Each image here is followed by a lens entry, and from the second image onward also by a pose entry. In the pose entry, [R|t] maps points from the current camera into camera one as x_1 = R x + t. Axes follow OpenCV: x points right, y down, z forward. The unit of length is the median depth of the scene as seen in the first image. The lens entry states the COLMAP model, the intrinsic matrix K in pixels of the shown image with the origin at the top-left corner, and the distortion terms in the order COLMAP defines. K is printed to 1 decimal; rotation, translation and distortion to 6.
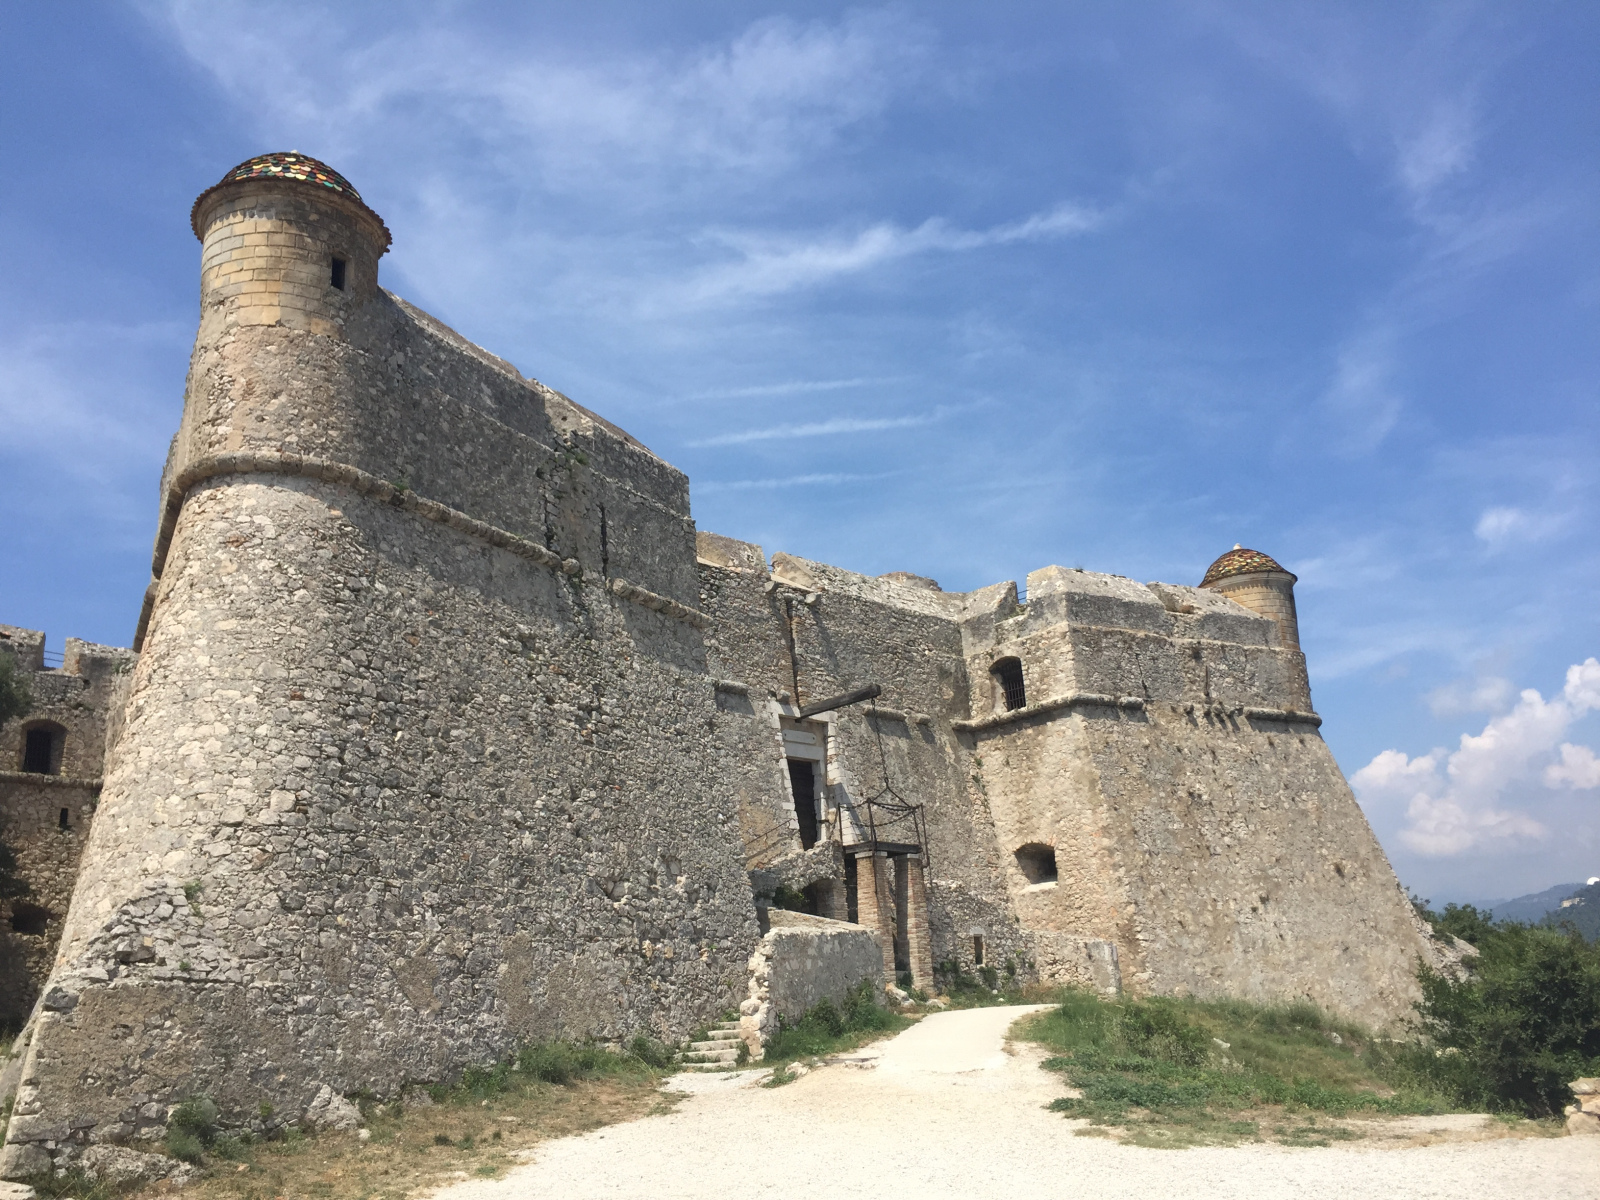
lens RADIAL K [[1374.2, 0, 799.1], [0, 1374.2, 585.1], [0, 0, 1]] dist [0.081725, -0.122057]
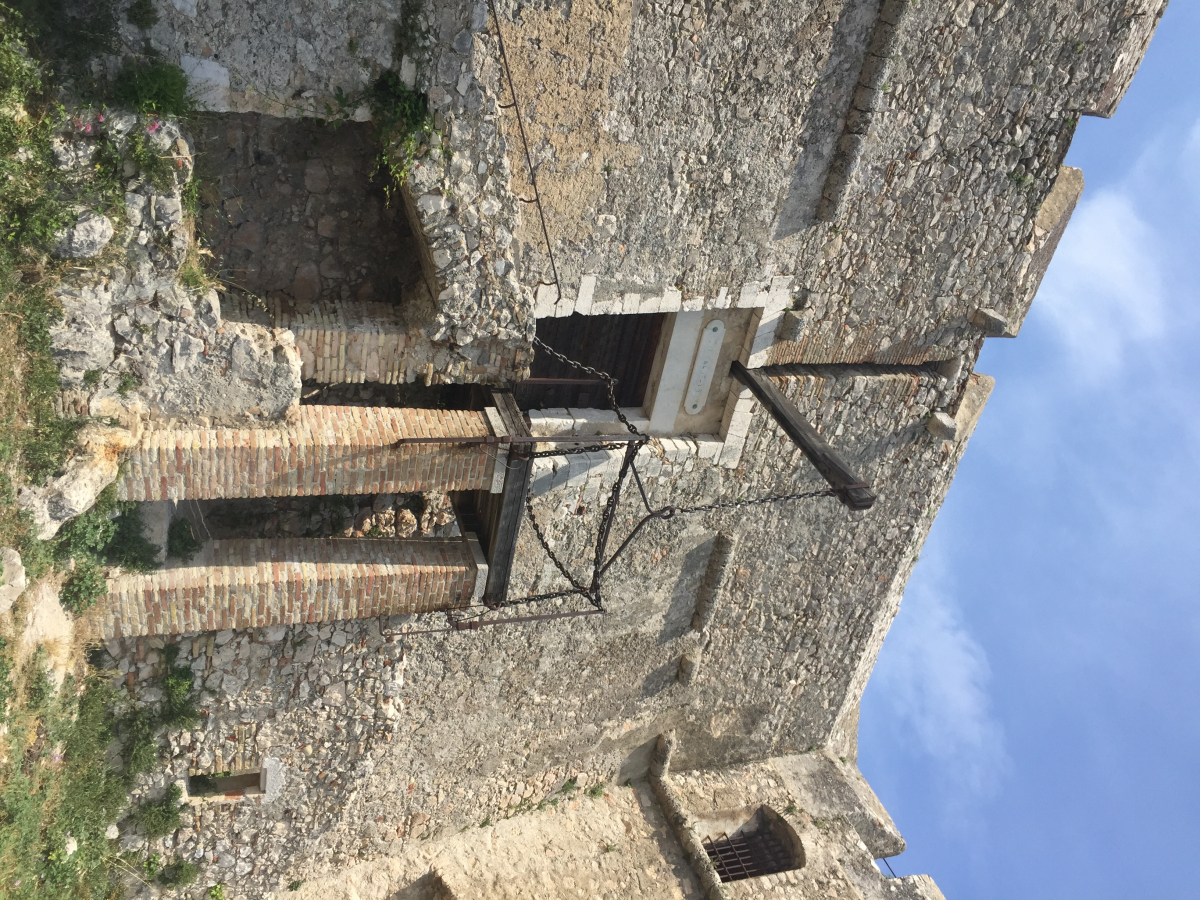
lens RADIAL K [[1030.6, 0, 599.3], [0, 1030.6, 438.8], [0, 0, 1]] dist [0.081725, -0.122057]
pose [[0.039298, 0.972086, -0.231310, 0.102312], [-0.998236, 0.027880, -0.052424, 0.162548], [-0.044512, 0.232962, 0.971467, 0.652227]]
